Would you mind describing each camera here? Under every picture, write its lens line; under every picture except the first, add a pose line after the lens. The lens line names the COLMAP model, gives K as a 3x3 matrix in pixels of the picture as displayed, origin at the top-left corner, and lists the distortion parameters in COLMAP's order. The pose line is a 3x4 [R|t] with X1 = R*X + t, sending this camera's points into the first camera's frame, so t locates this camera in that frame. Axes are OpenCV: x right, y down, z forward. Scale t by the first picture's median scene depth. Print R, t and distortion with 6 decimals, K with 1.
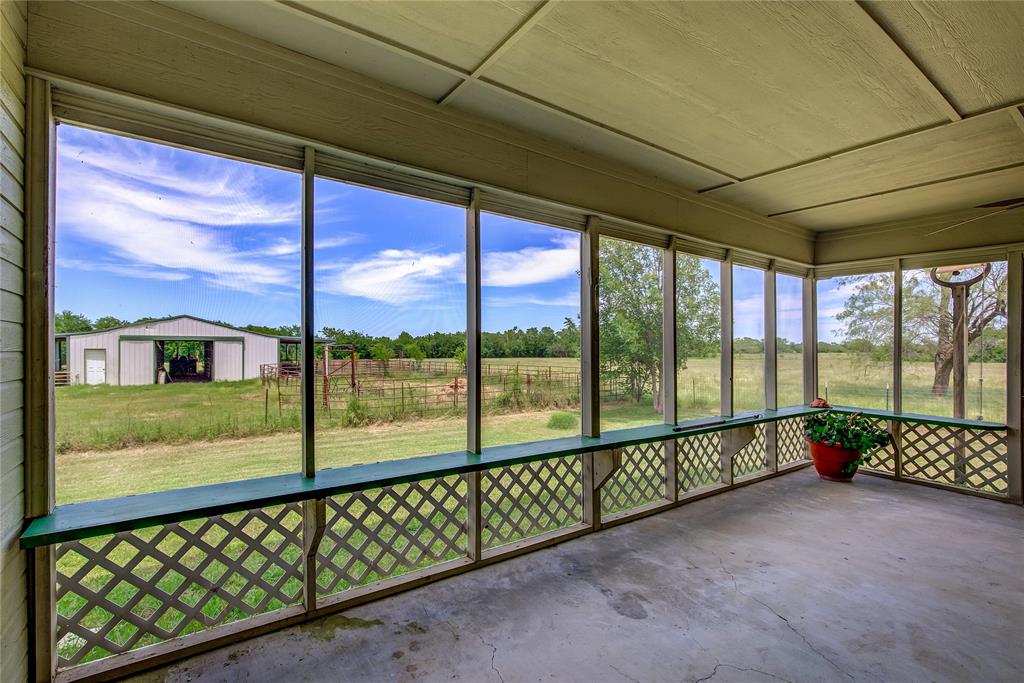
lens RADIAL K [[466.8, 0, 509.9], [0, 466.8, 344.1], [0, 0, 1]] dist [-0.002562, 0.001224]
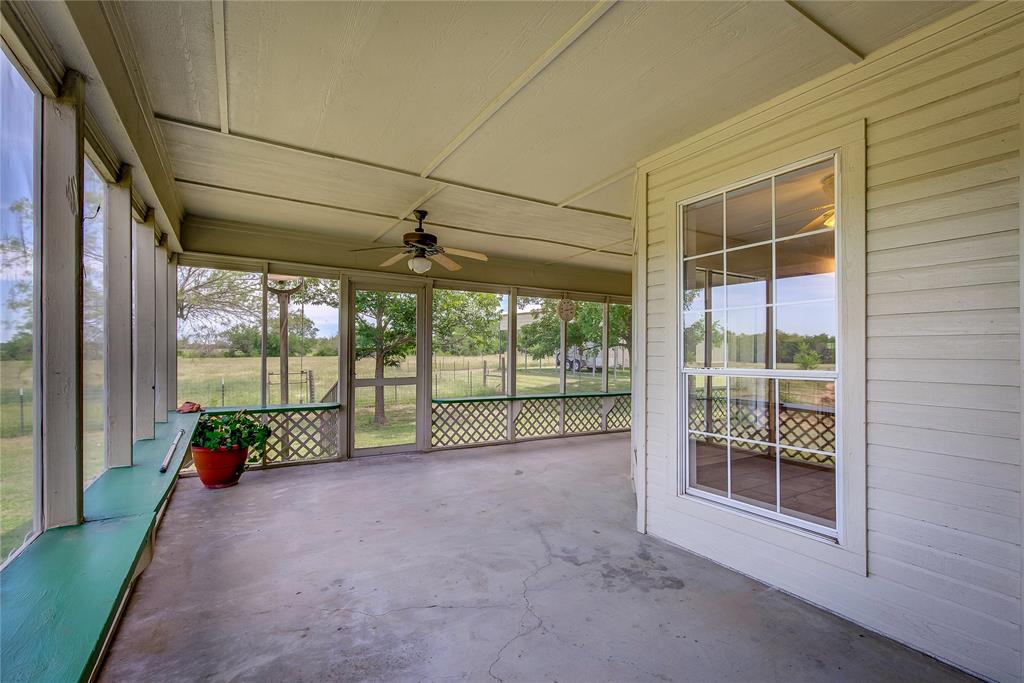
lens RADIAL K [[466.8, 0, 516.3], [0, 466.8, 351.0], [0, 0, 1]] dist [-0.002562, 0.001224]
pose [[0.042710, -0.010018, 0.999037, -0.272333], [-0.012230, 0.999870, 0.010549, 0.002907], [-0.999013, -0.012669, 0.042582, 0.479199]]
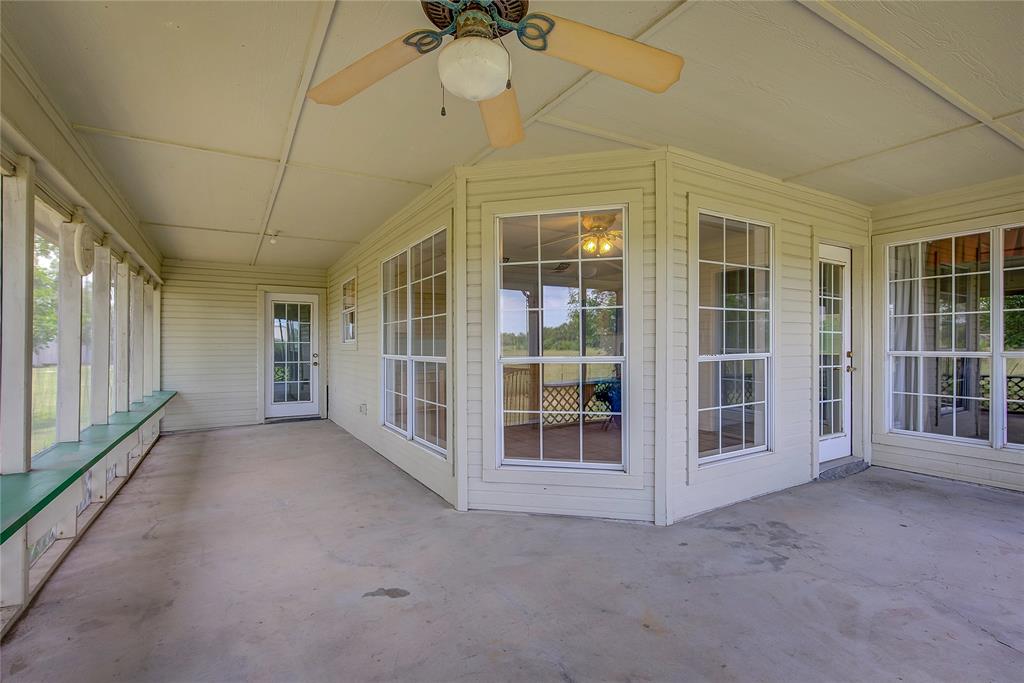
lens RADIAL K [[466.8, 0, 515.5], [0, 466.8, 342.0], [0, 0, 1]] dist [-0.002562, 0.001224]
pose [[-0.998718, -0.012271, 0.049113, 0.897554], [-0.012755, 0.999873, -0.009546, 0.023896], [-0.048989, -0.010161, -0.998748, 1.184619]]
